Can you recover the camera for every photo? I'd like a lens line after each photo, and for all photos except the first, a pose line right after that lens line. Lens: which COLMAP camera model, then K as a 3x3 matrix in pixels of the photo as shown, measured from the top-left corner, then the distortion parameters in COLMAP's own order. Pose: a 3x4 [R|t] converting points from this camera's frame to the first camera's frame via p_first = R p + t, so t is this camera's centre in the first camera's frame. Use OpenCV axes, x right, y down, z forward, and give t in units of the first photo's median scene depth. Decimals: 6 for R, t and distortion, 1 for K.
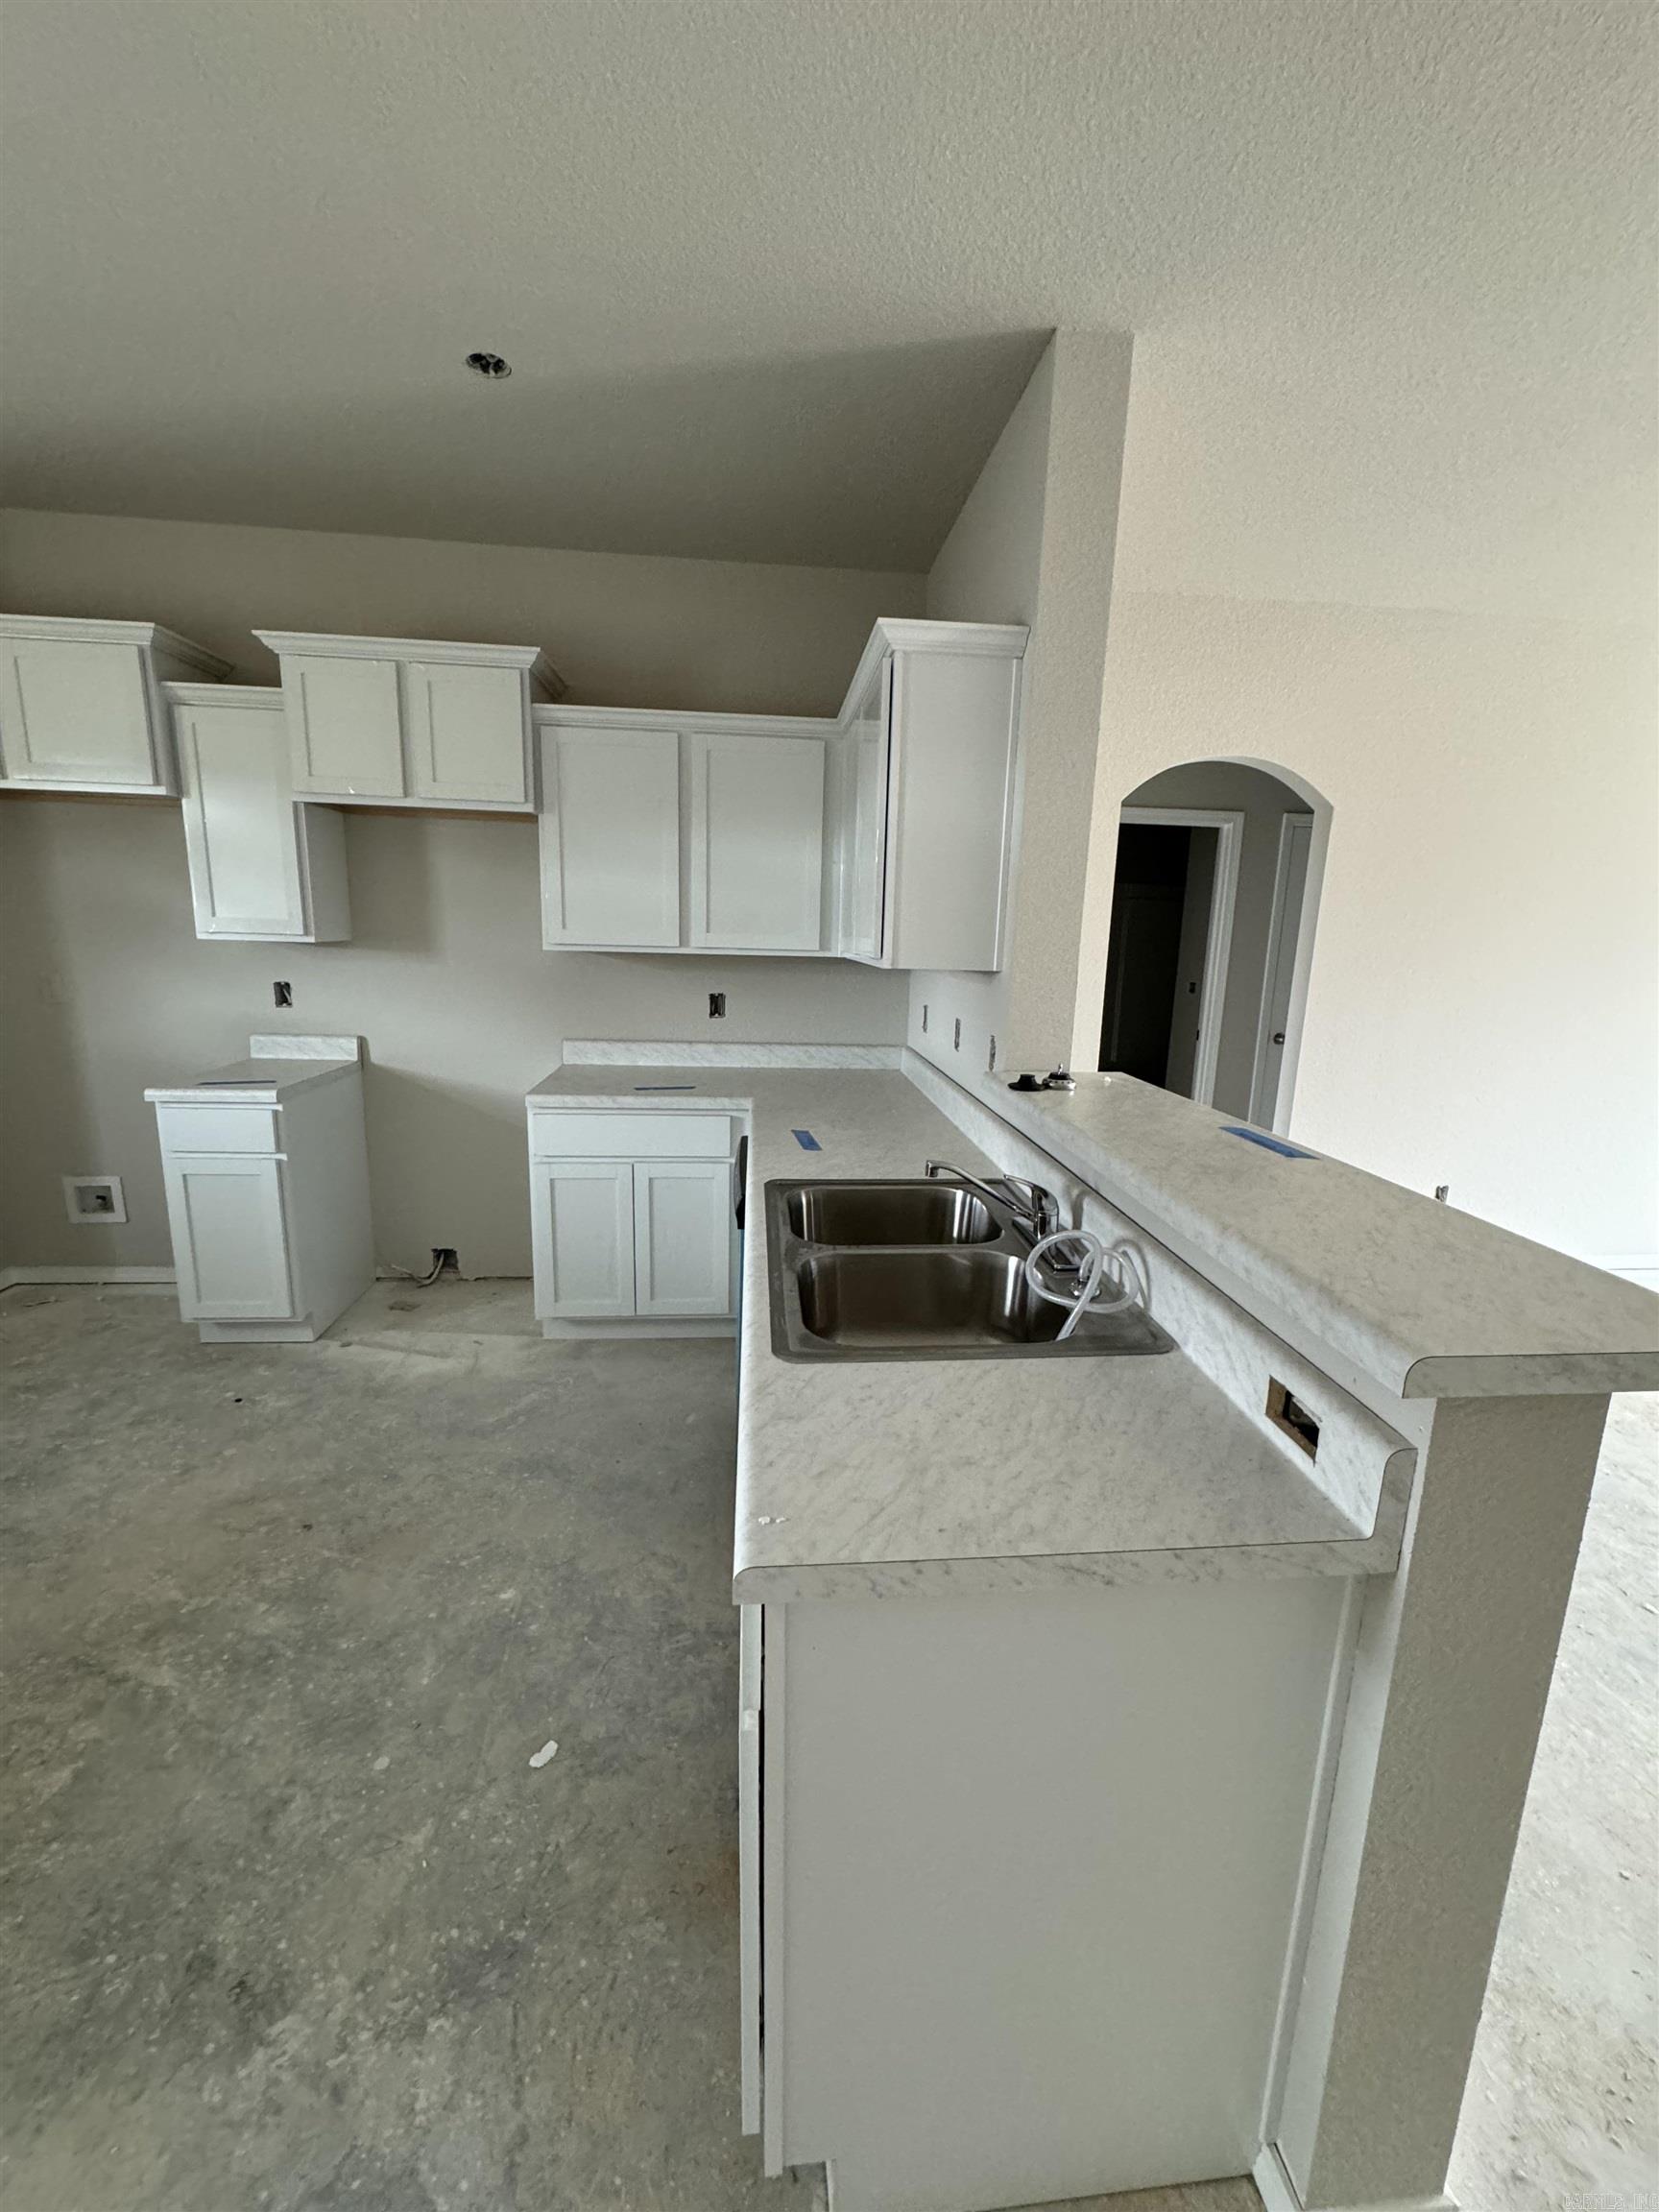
lens RADIAL K [[887.3, 0, 819.5], [0, 887.3, 1112.0], [0, 0, 1]] dist [-0.001783, 0.000476]
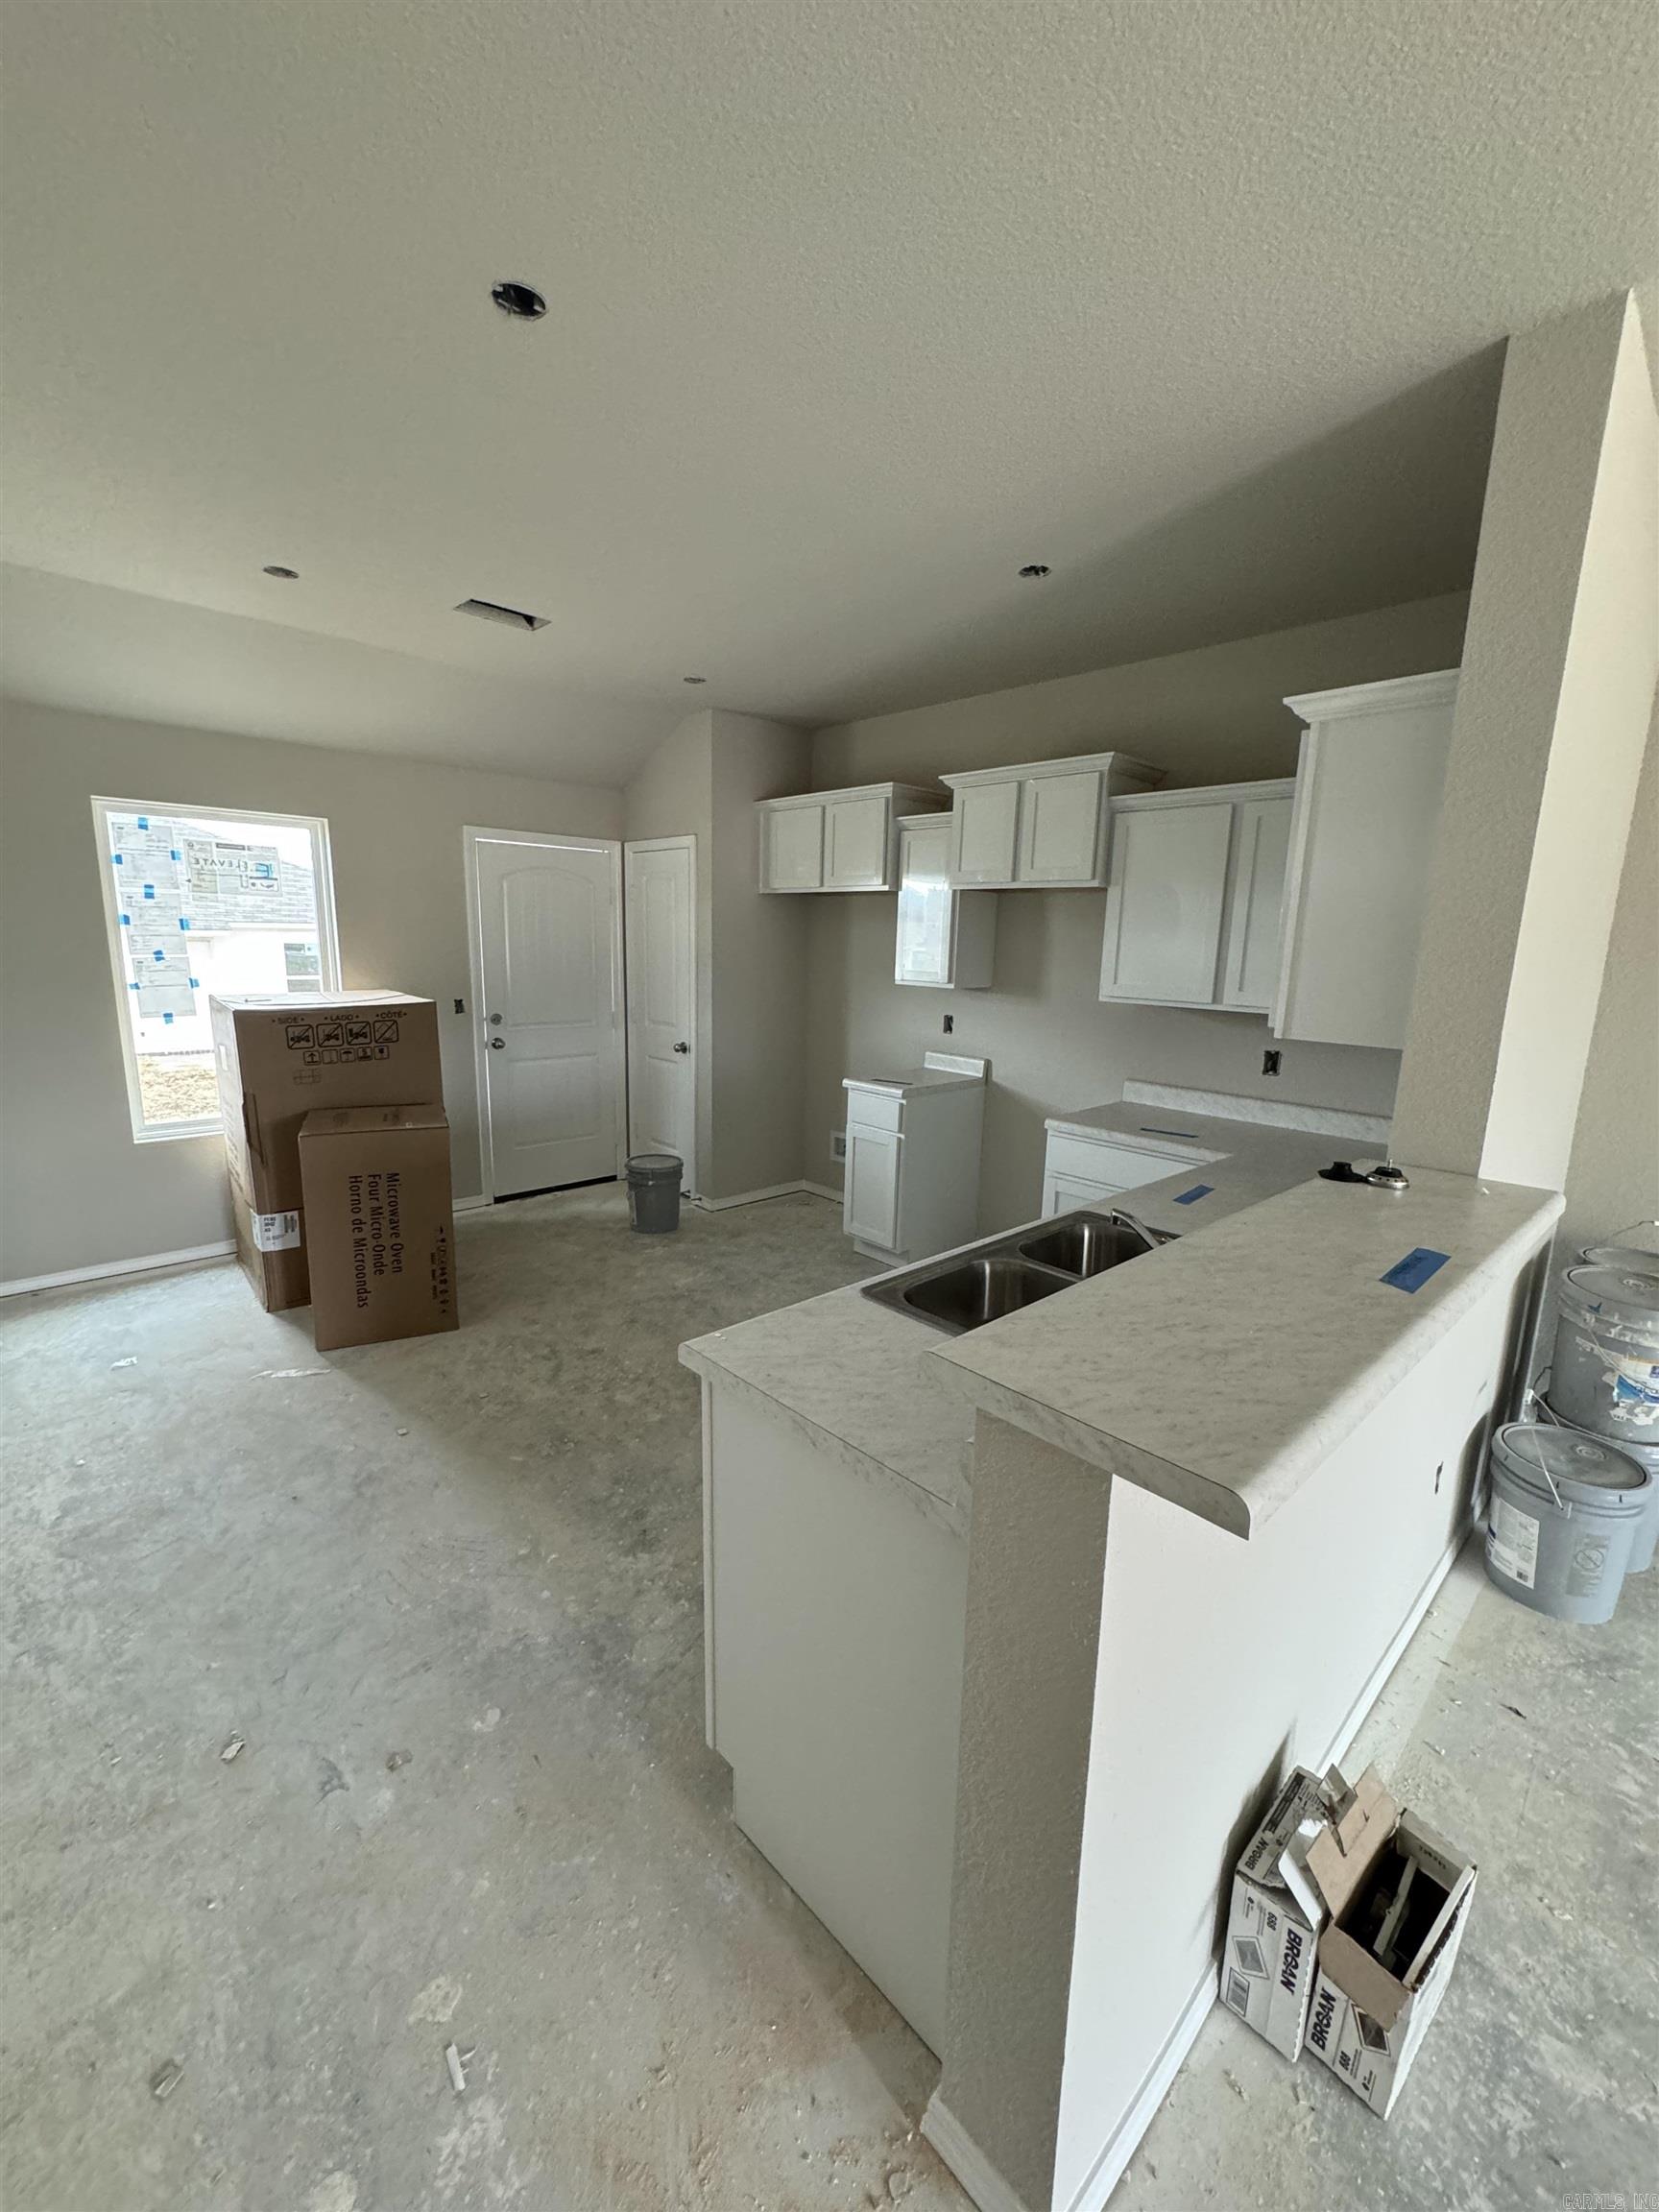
lens RADIAL K [[887.3, 0, 819.5], [0, 887.3, 1112.0], [0, 0, 1]] dist [-0.001783, 0.000476]
pose [[0.607181, 0.140454, -0.782051, 0.434771], [-0.168985, 0.984562, 0.045625, -0.031427], [0.776386, 0.104453, 0.621542, -0.001149]]
